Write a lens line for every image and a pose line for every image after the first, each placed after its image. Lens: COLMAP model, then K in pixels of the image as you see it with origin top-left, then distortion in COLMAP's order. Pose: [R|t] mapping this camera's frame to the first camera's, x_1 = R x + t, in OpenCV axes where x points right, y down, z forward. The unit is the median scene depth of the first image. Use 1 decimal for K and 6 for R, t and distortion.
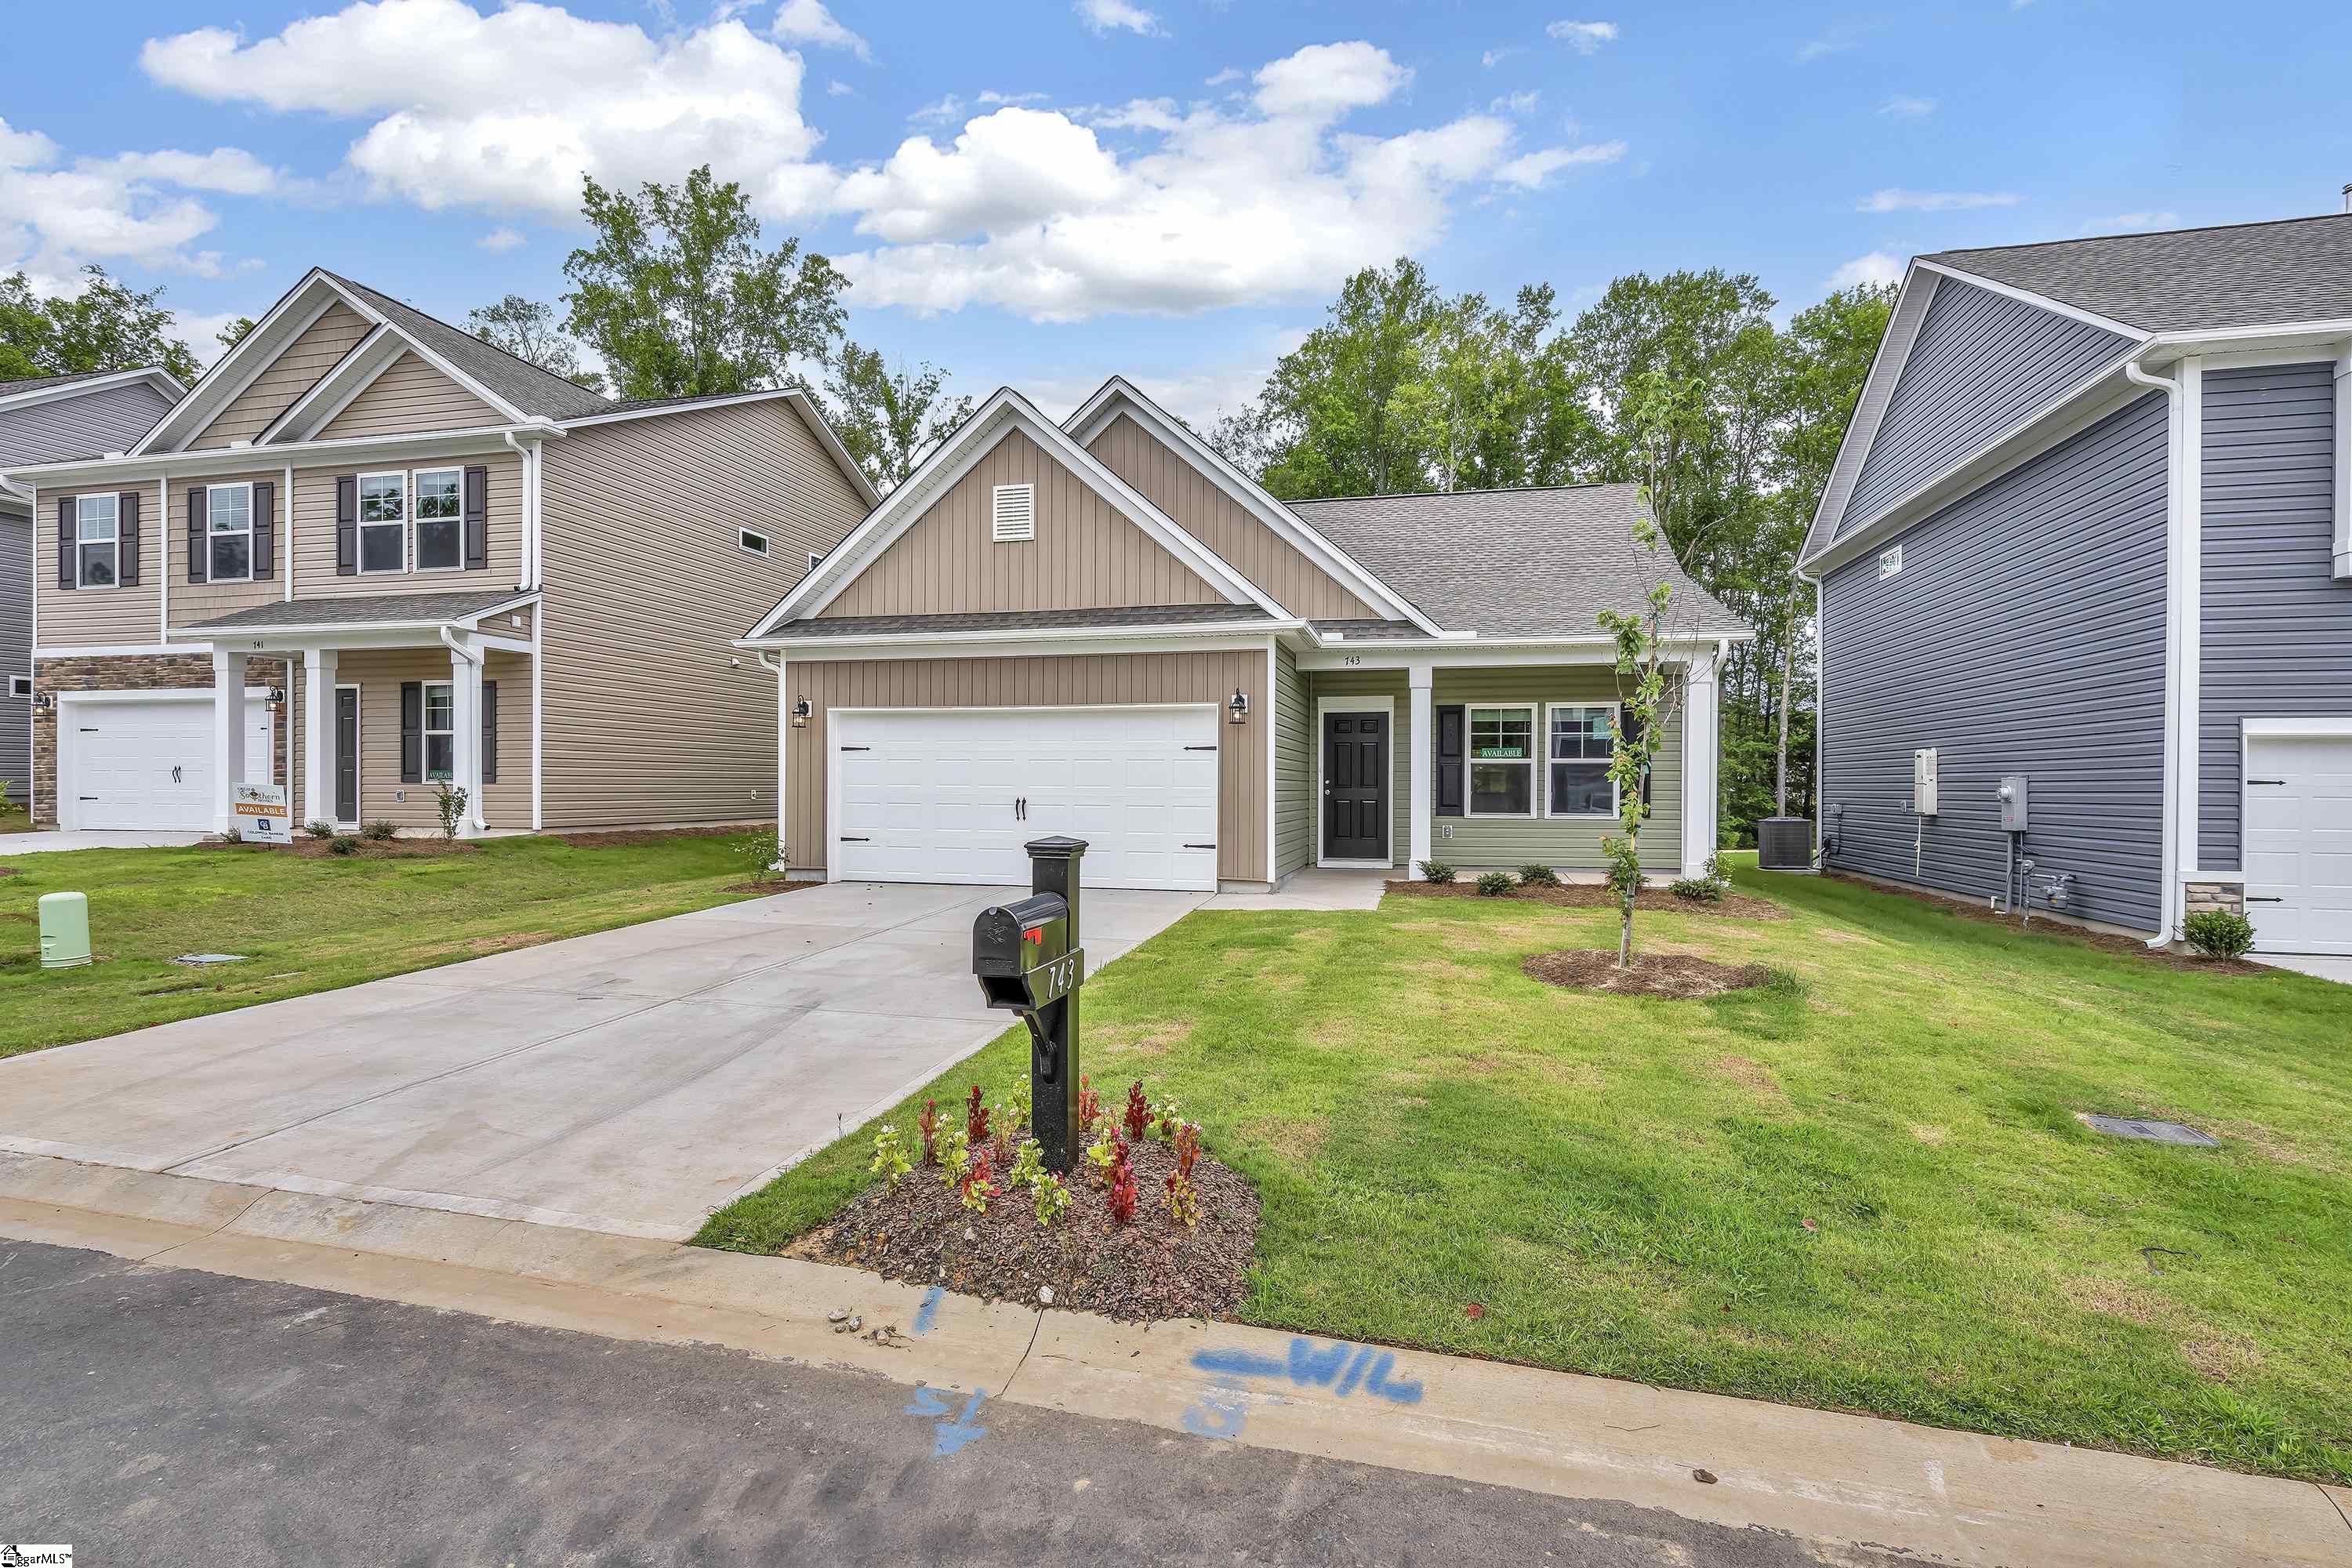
lens RADIAL K [[1150.2, 0, 1176.0], [0, 1150.2, 784.0], [0, 0, 1]] dist [0.001099, 0.000337]
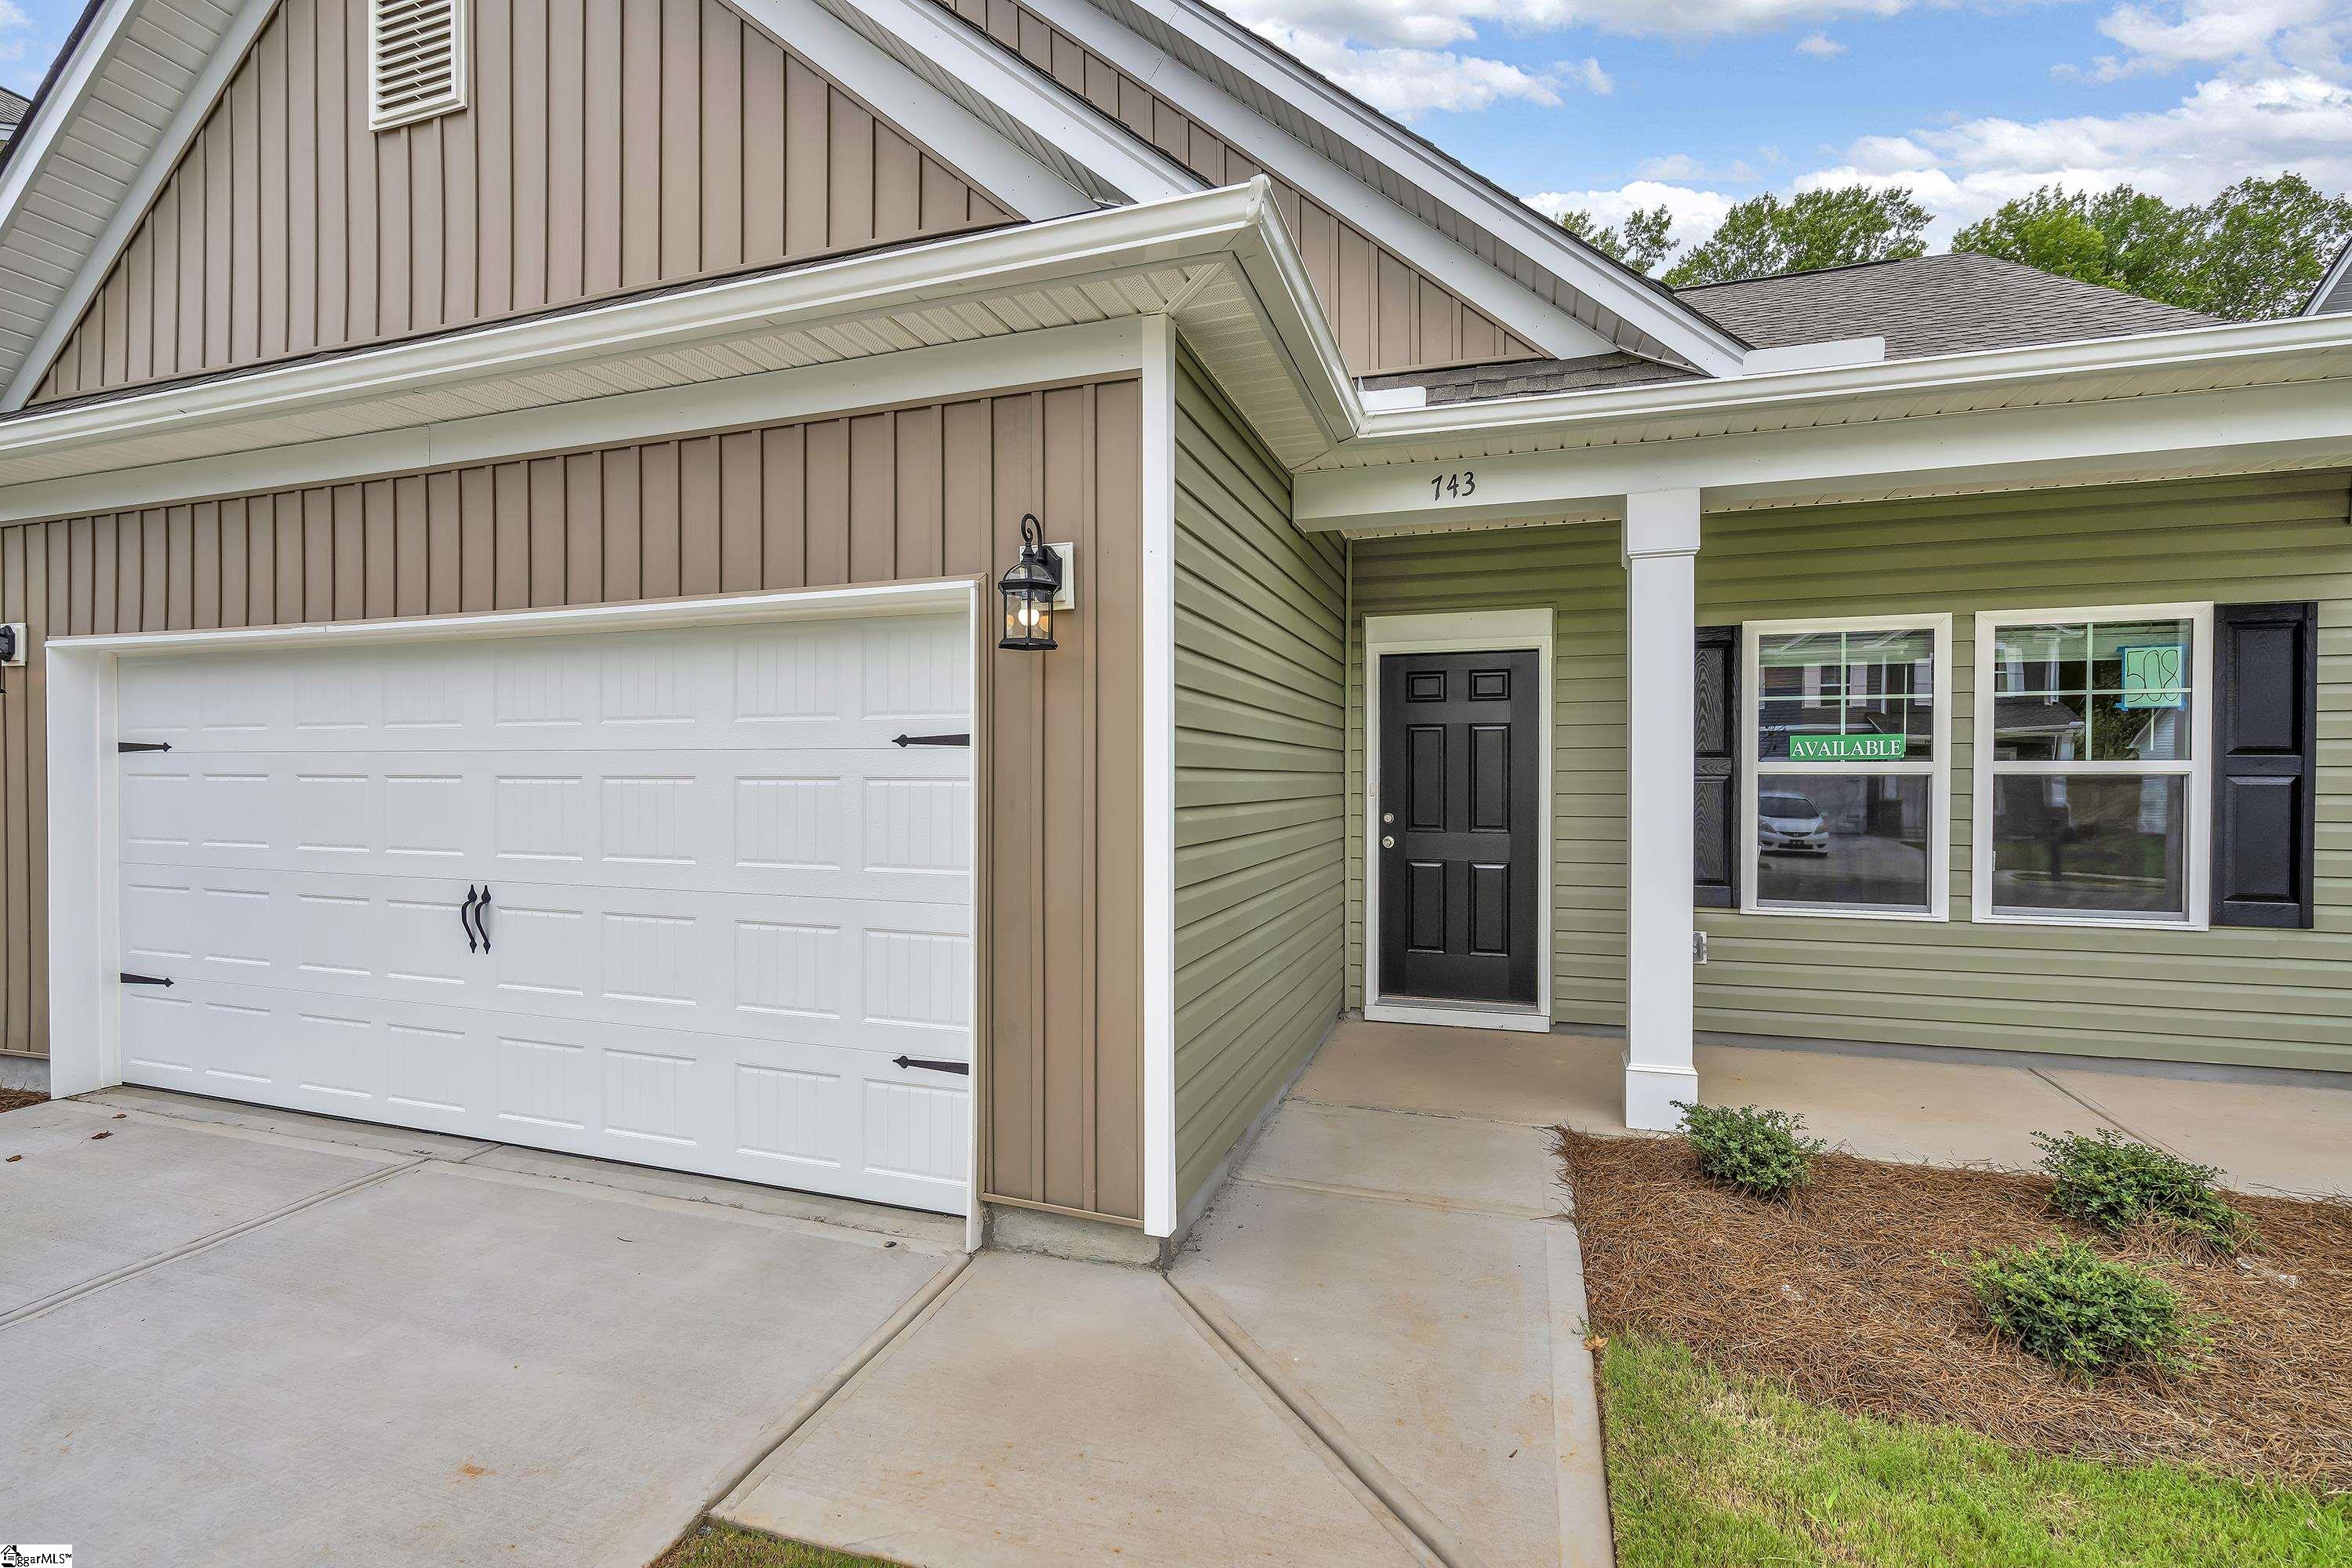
lens RADIAL K [[1032.9, 0, 1176.0], [0, 1032.9, 784.0], [0, 0, 1]] dist [-0.002378, 0.000104]
pose [[0.996021, -0.003307, -0.089057, 0.092198], [0.004121, 0.999951, 0.008958, -0.018913], [0.089023, -0.009290, 0.995986, 0.645885]]
